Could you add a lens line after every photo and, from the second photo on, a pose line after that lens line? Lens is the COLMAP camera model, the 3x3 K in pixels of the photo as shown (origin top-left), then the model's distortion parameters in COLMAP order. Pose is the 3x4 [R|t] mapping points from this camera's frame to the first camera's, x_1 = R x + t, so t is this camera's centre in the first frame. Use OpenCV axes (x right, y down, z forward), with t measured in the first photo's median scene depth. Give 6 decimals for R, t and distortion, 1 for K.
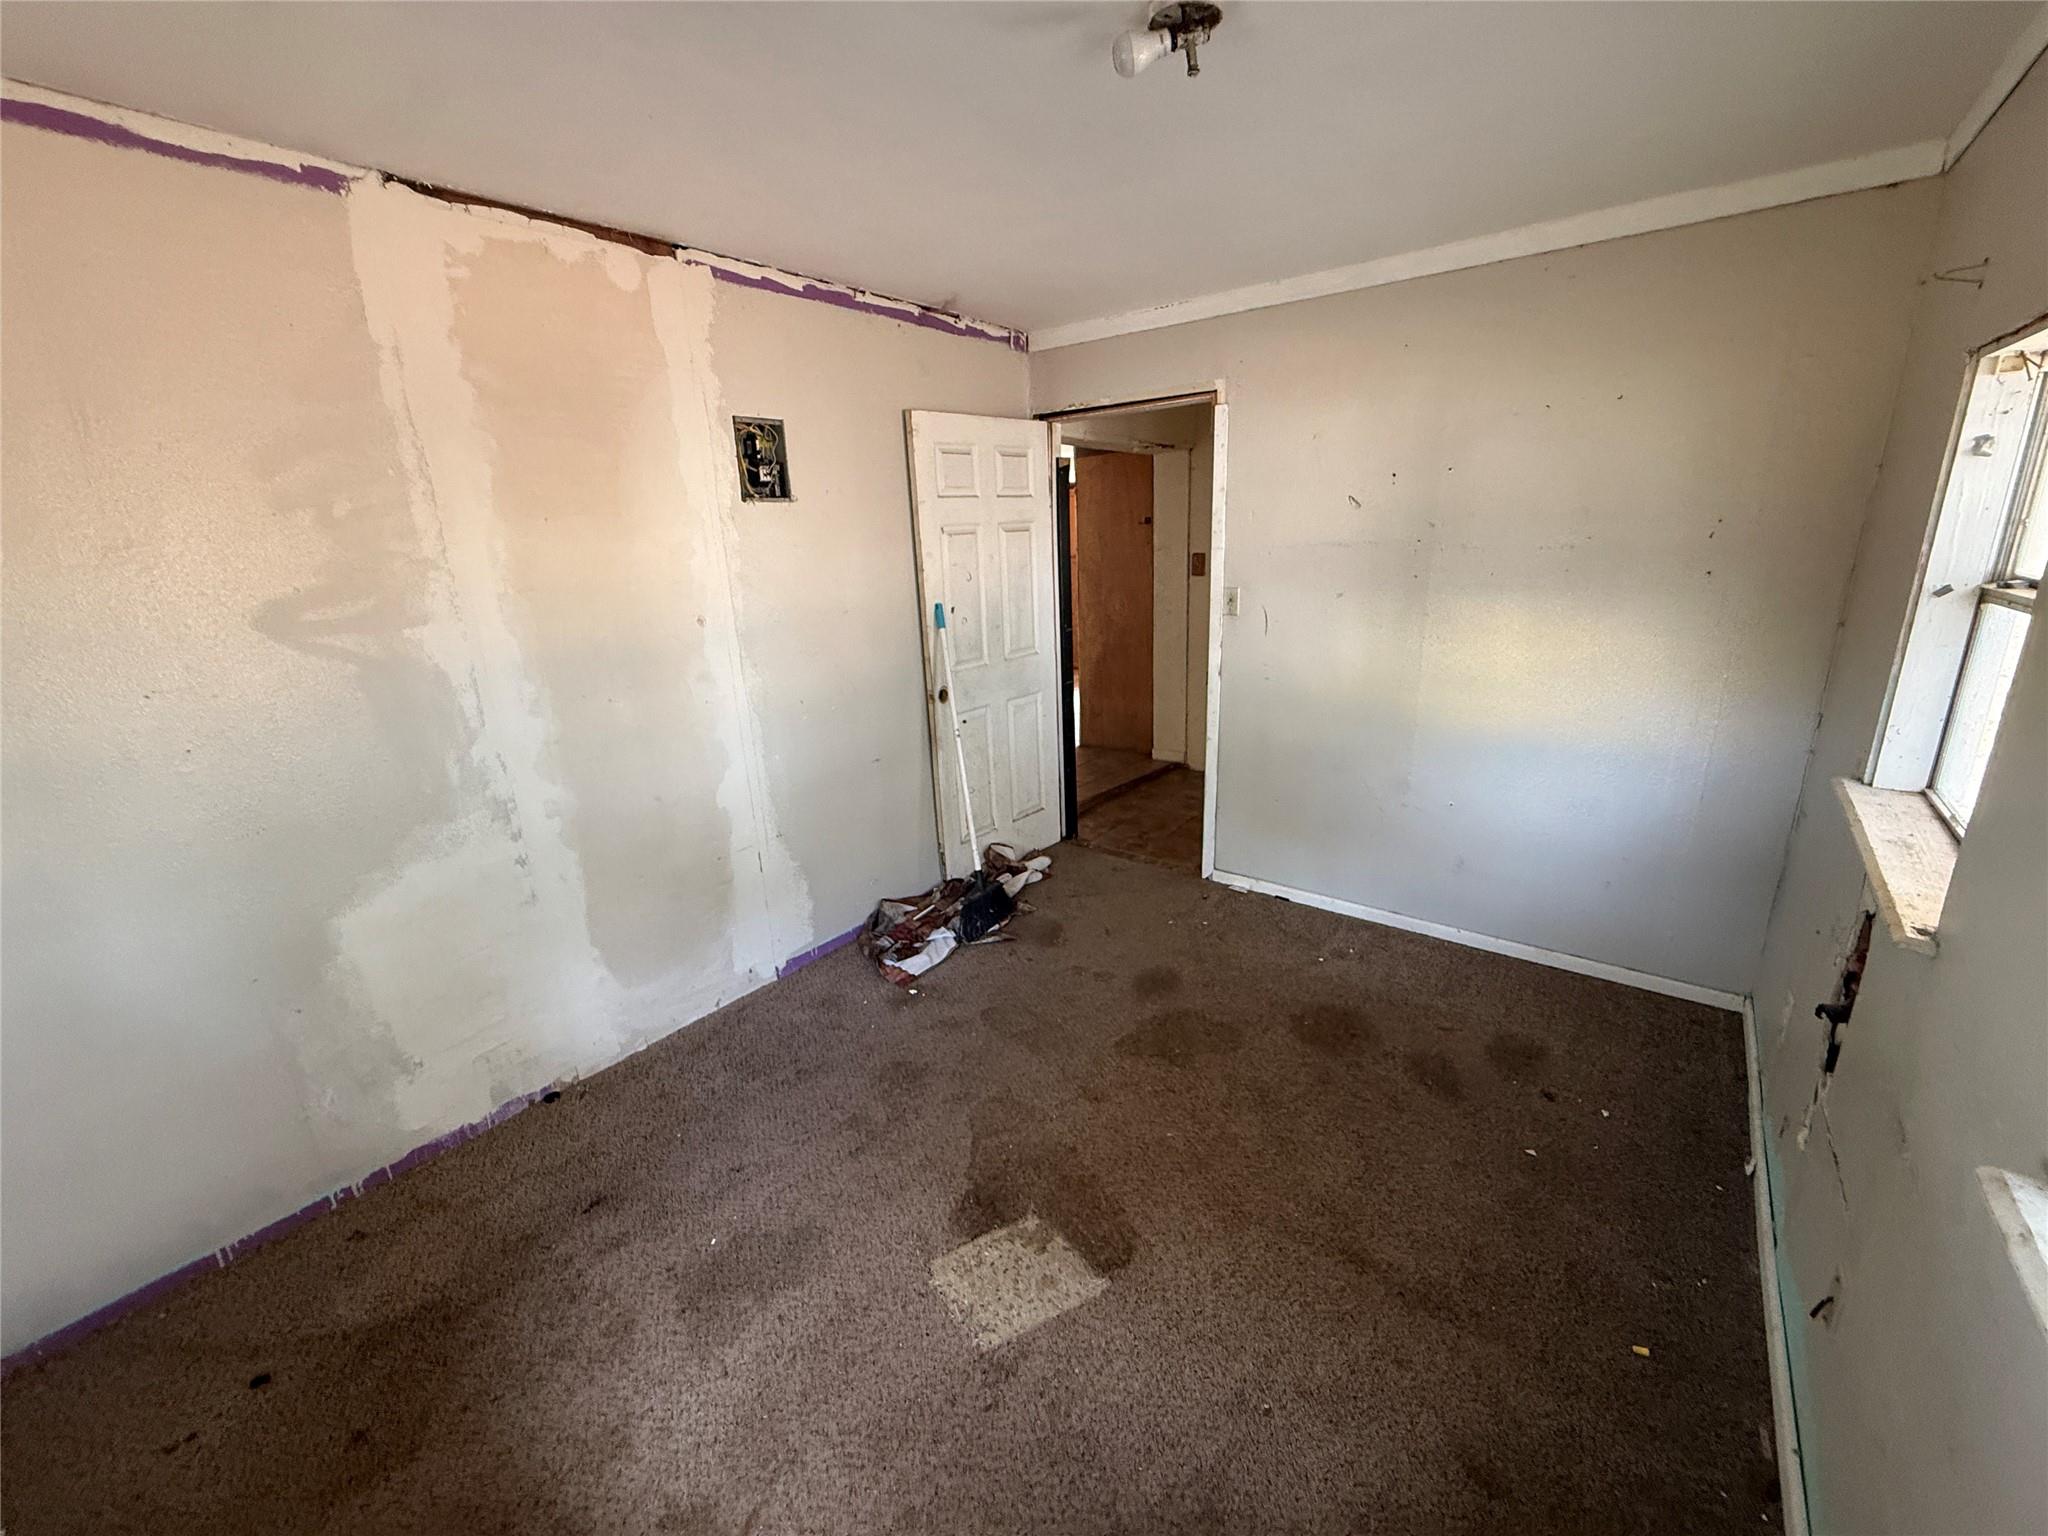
lens RADIAL K [[819.5, 0, 1024.0], [0, 819.5, 768.0], [0, 0, 1]] dist [-0.000279, -0.000447]
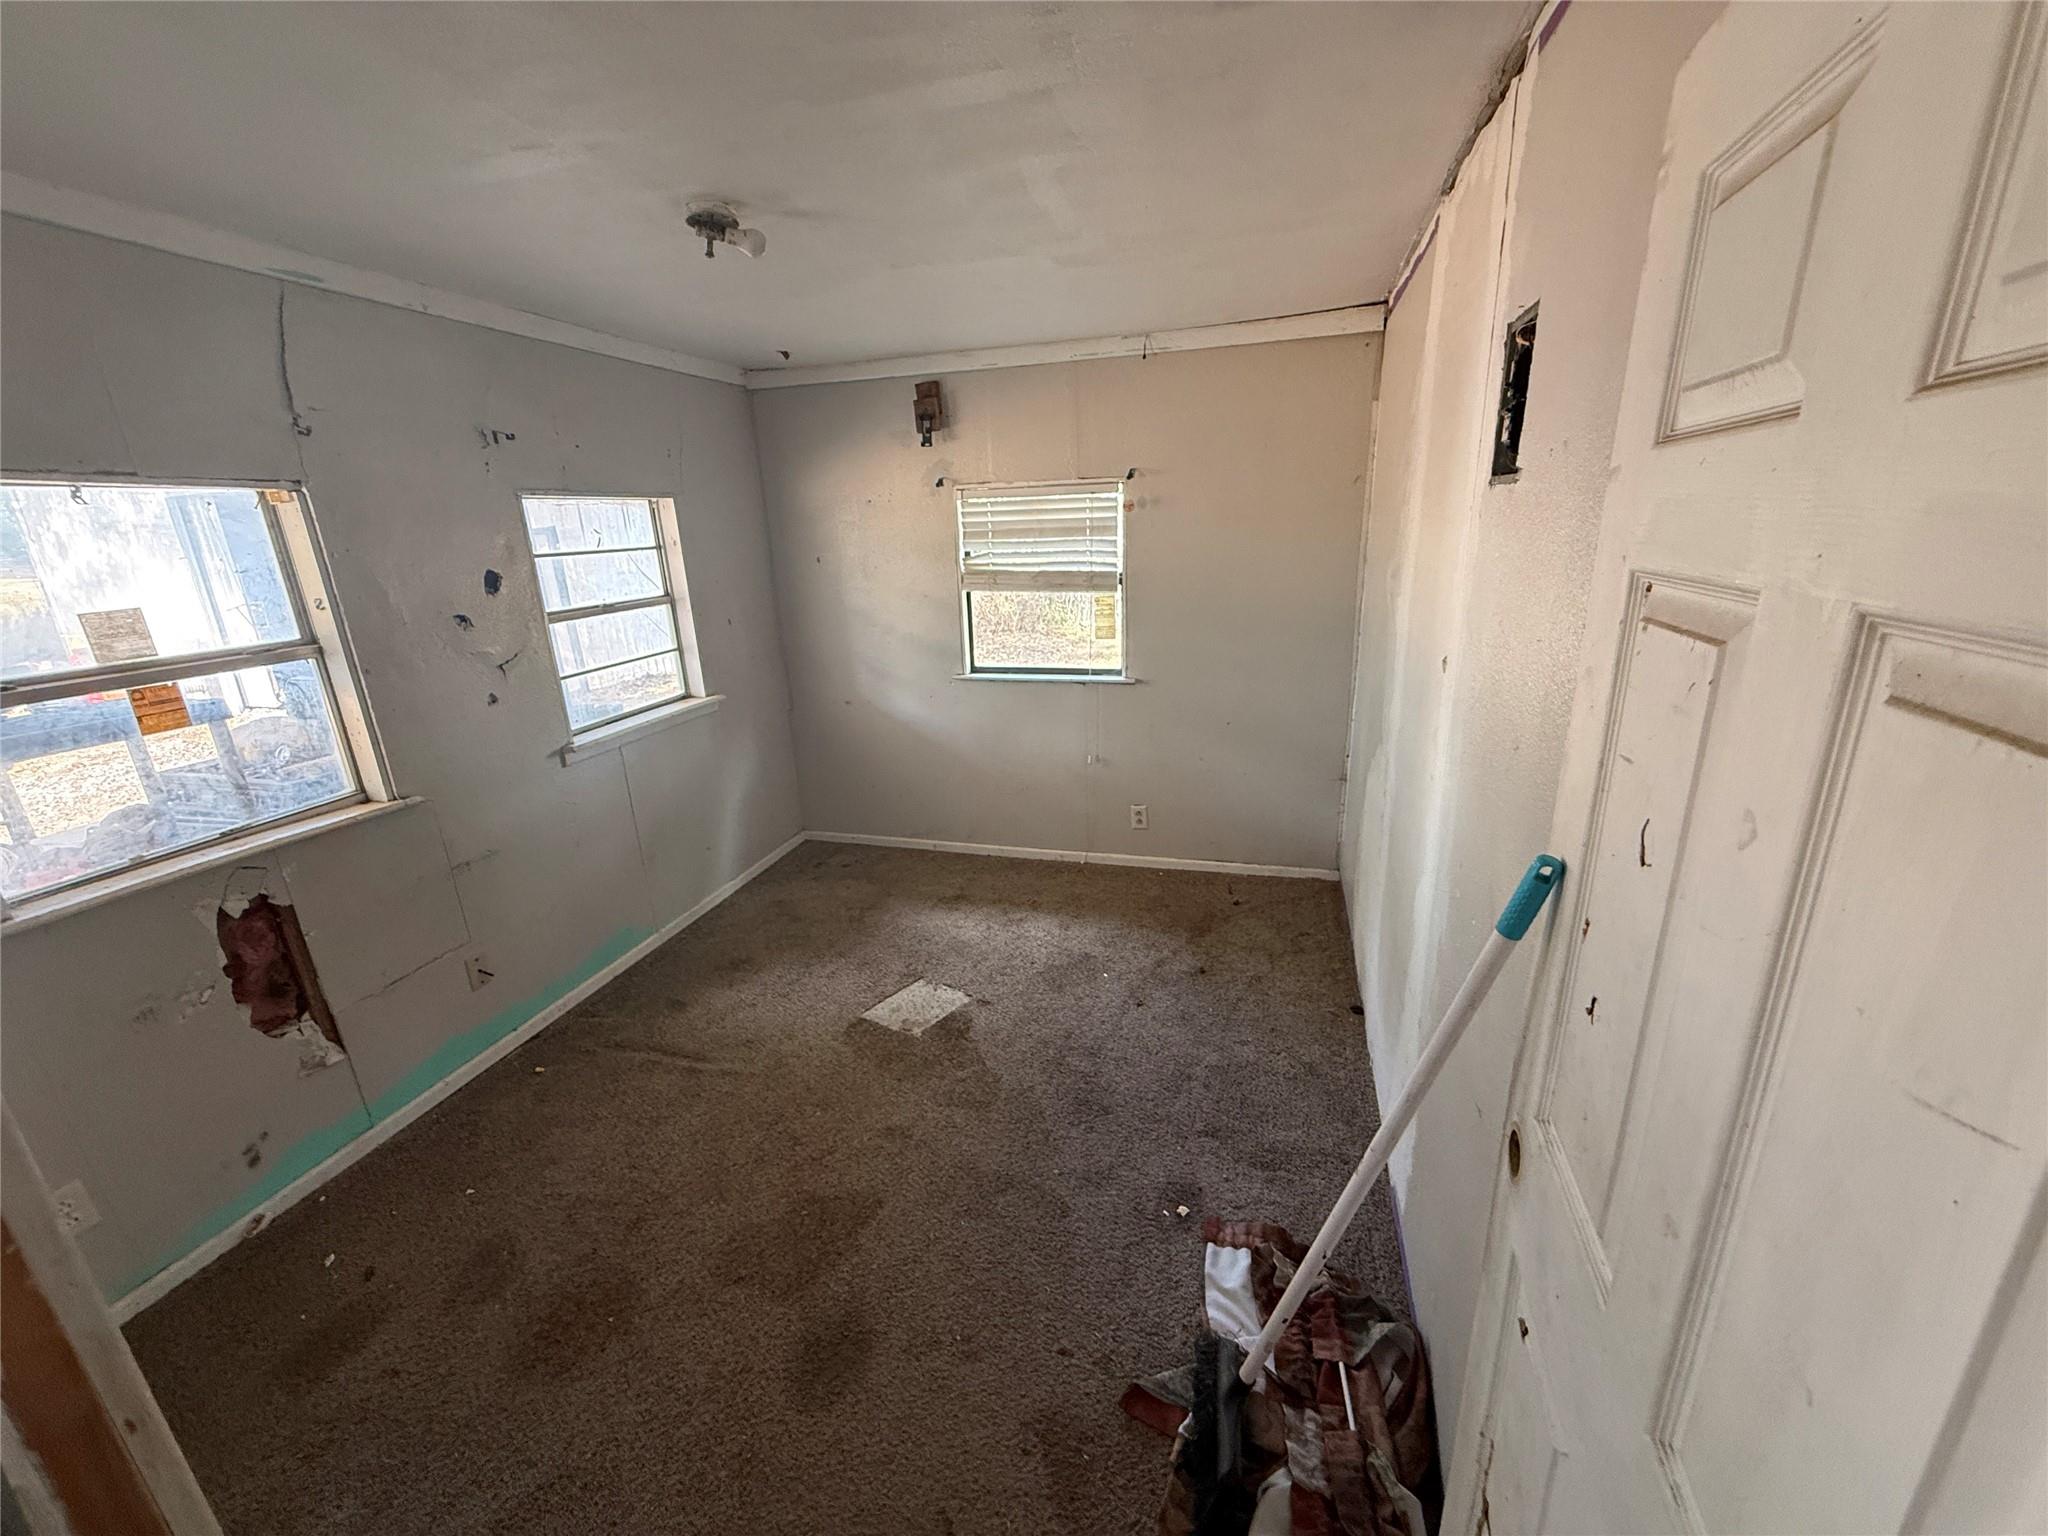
lens RADIAL K [[819.5, 0, 1024.0], [0, 819.5, 768.0], [0, 0, 1]] dist [-0.000279, -0.000447]
pose [[-0.926751, 0.176174, -0.331805, 0.226442], [-0.032619, 0.842152, 0.538253, -0.608949], [0.374257, 0.509649, -0.774719, 1.900542]]
